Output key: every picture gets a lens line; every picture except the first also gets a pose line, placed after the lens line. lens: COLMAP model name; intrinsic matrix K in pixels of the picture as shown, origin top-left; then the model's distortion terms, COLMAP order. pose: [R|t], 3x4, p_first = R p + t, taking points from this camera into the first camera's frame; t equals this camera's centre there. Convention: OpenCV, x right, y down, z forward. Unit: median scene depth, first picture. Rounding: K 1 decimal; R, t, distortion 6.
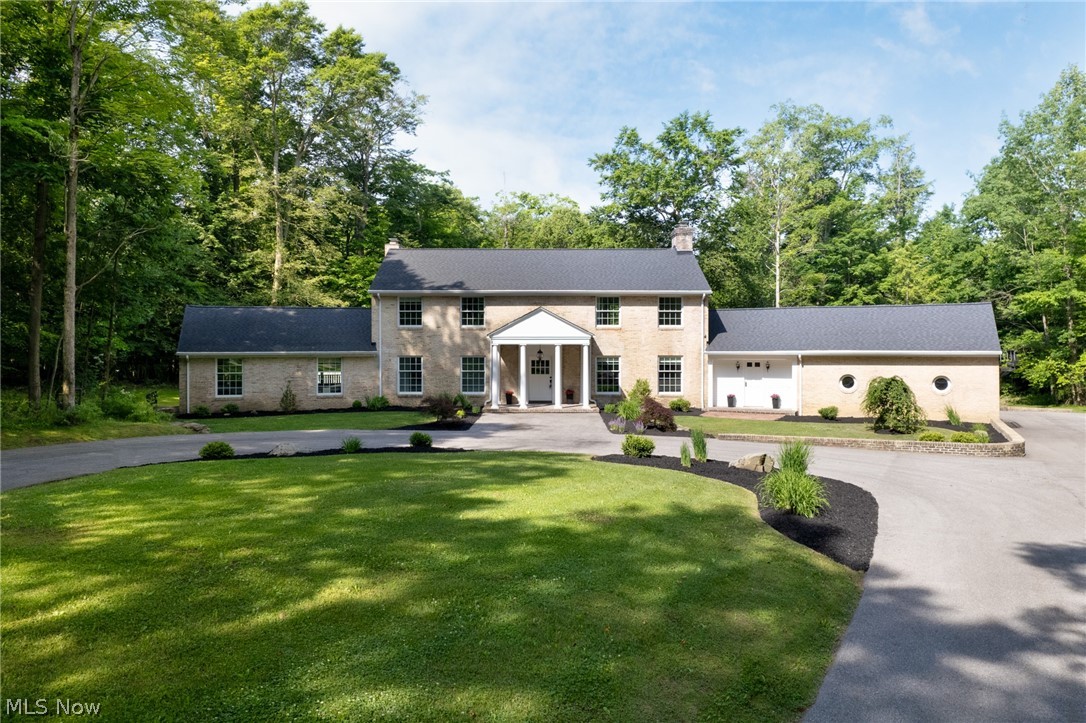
lens RADIAL K [[675.1, 0, 548.2], [0, 675.1, 362.7], [0, 0, 1]] dist [-0.038677, 0.004177]
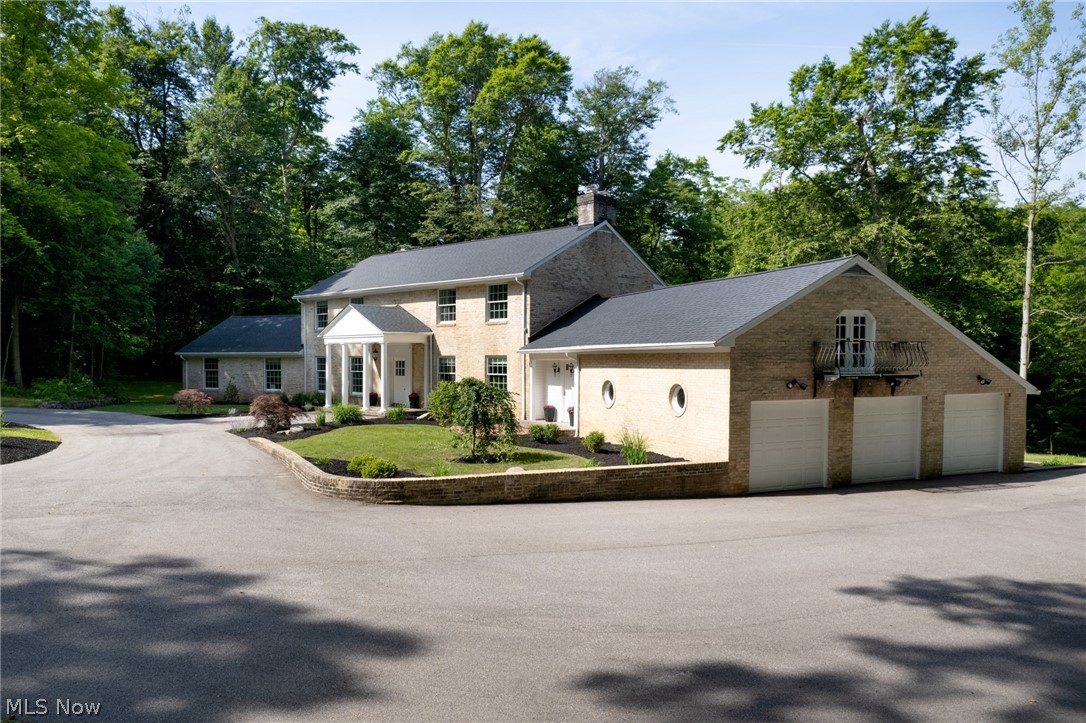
lens RADIAL K [[675.1, 0, 548.2], [0, 675.1, 362.7], [0, 0, 1]] dist [-0.038677, 0.004177]
pose [[0.796273, 0.004881, -0.604917, 0.729772], [-0.014582, 0.999832, -0.011127, 0.006453], [0.604761, 0.017681, 0.796211, 0.380319]]
